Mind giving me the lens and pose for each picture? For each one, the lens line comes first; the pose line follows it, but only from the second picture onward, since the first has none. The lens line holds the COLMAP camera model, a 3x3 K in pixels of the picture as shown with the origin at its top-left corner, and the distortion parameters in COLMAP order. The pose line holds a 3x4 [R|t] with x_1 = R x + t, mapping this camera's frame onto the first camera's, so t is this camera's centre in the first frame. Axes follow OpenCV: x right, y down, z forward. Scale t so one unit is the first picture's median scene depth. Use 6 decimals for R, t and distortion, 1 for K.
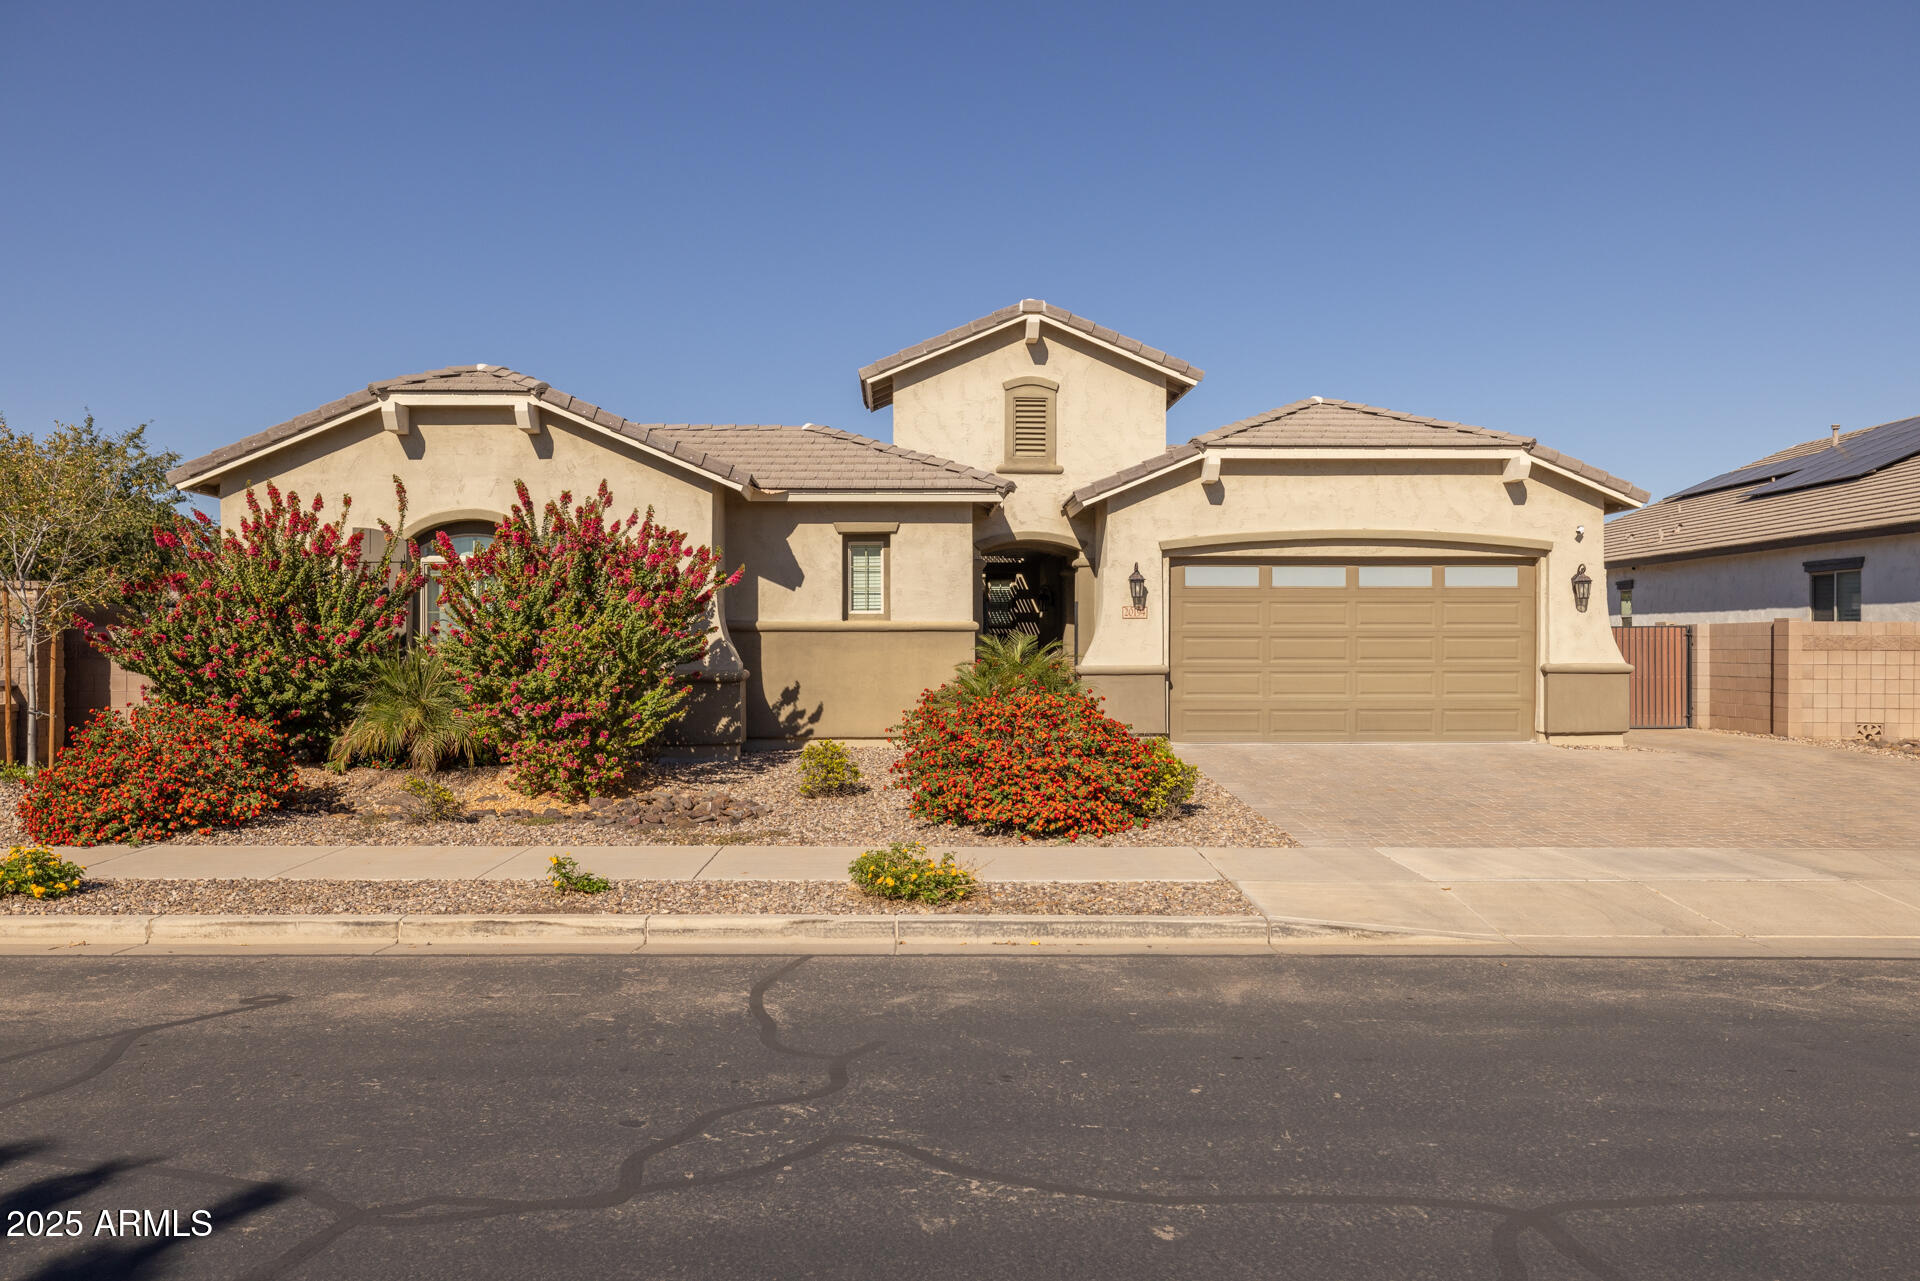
lens RADIAL K [[924.8, 0, 960.0], [0, 924.8, 640.5], [0, 0, 1]] dist [-0.000254, 0.000400]
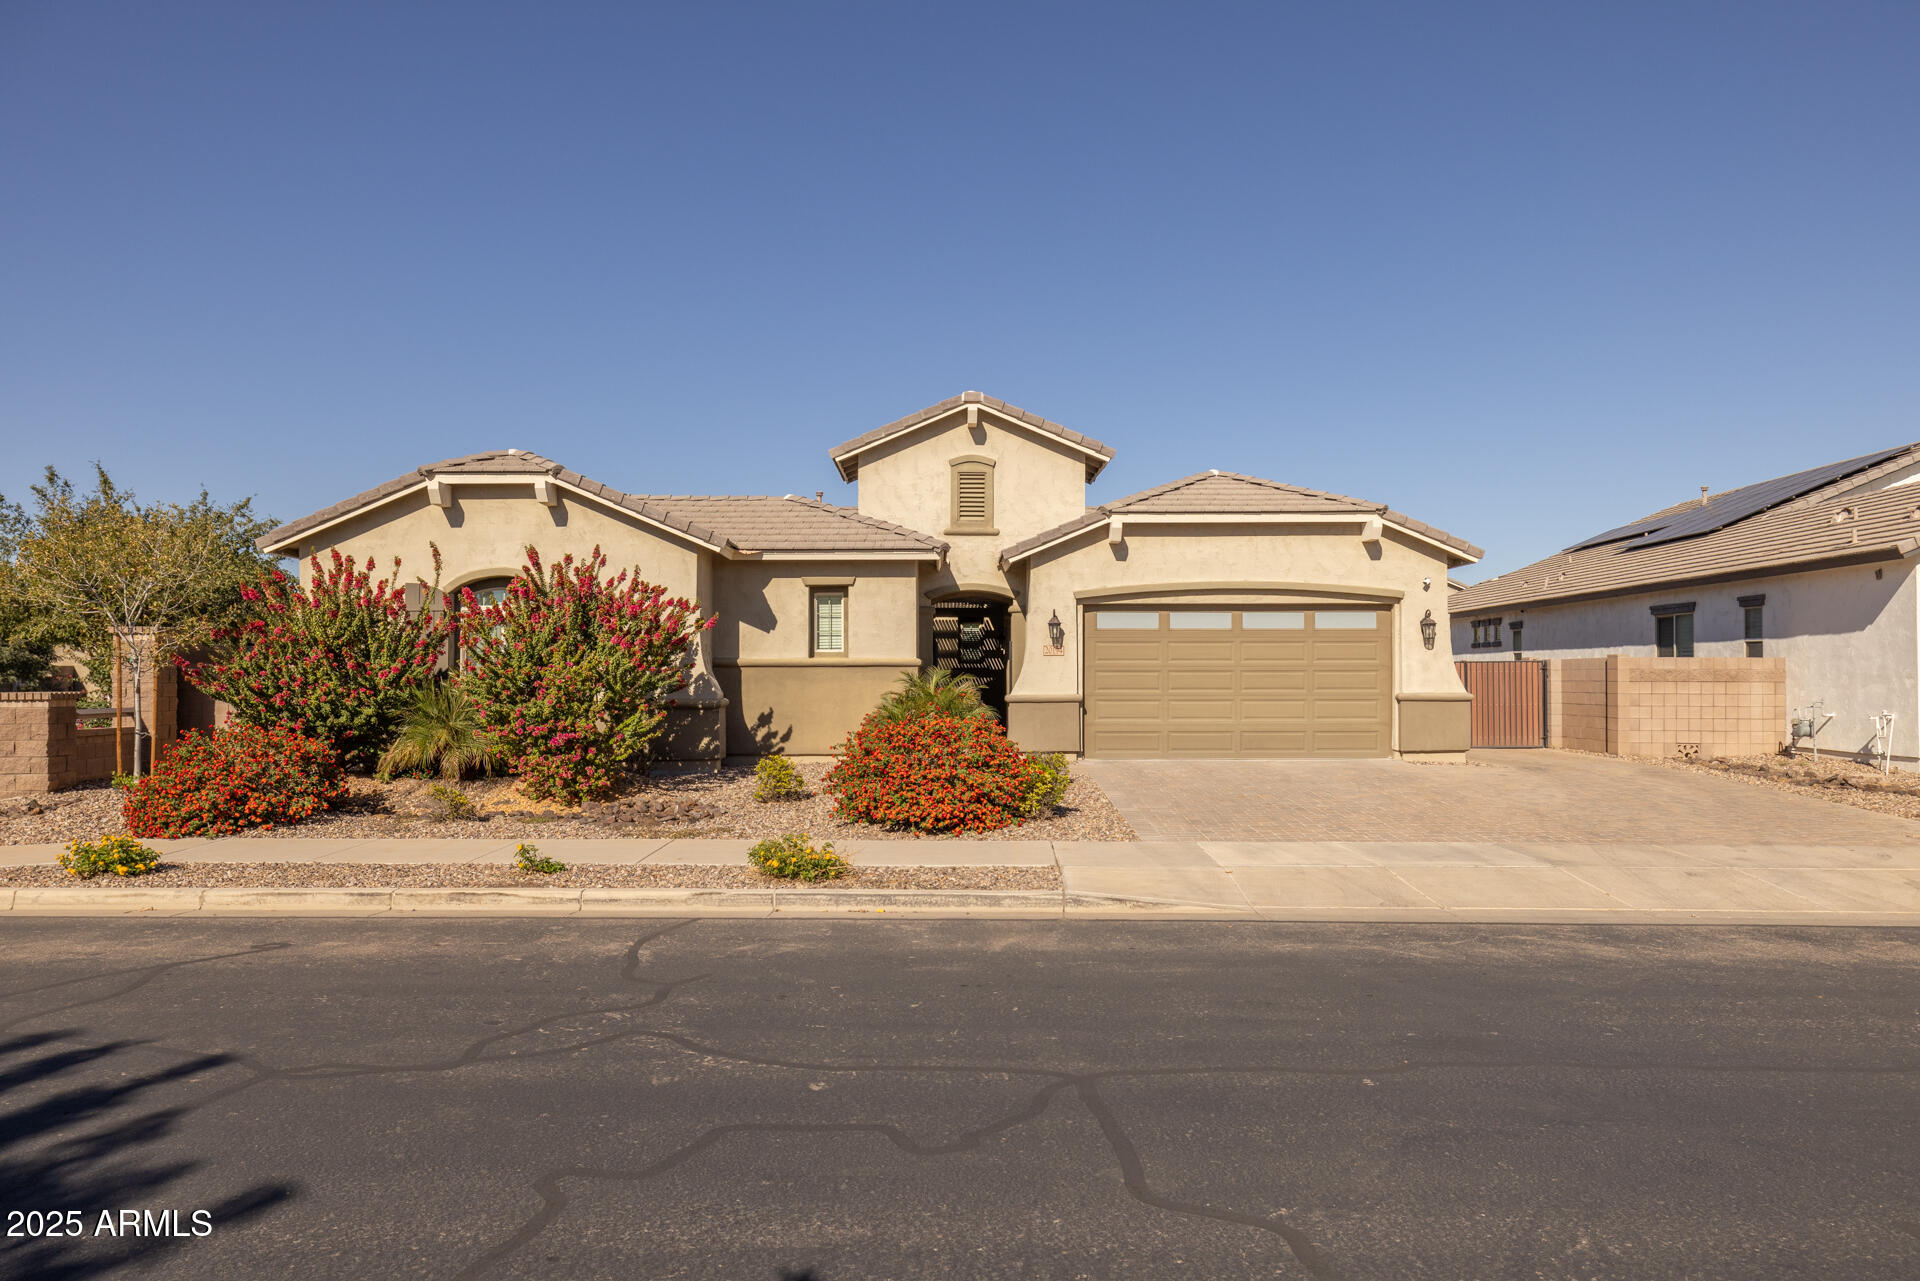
lens RADIAL K [[808.8, 0, 969.3], [0, 808.8, 663.1], [0, 0, 1]] dist [0.000847, 0.000056]
pose [[0.999866, -0.001399, -0.016280, 0.113330], [0.001190, 0.999917, -0.012818, -0.000946], [0.016297, 0.012797, 0.999785, -0.063334]]
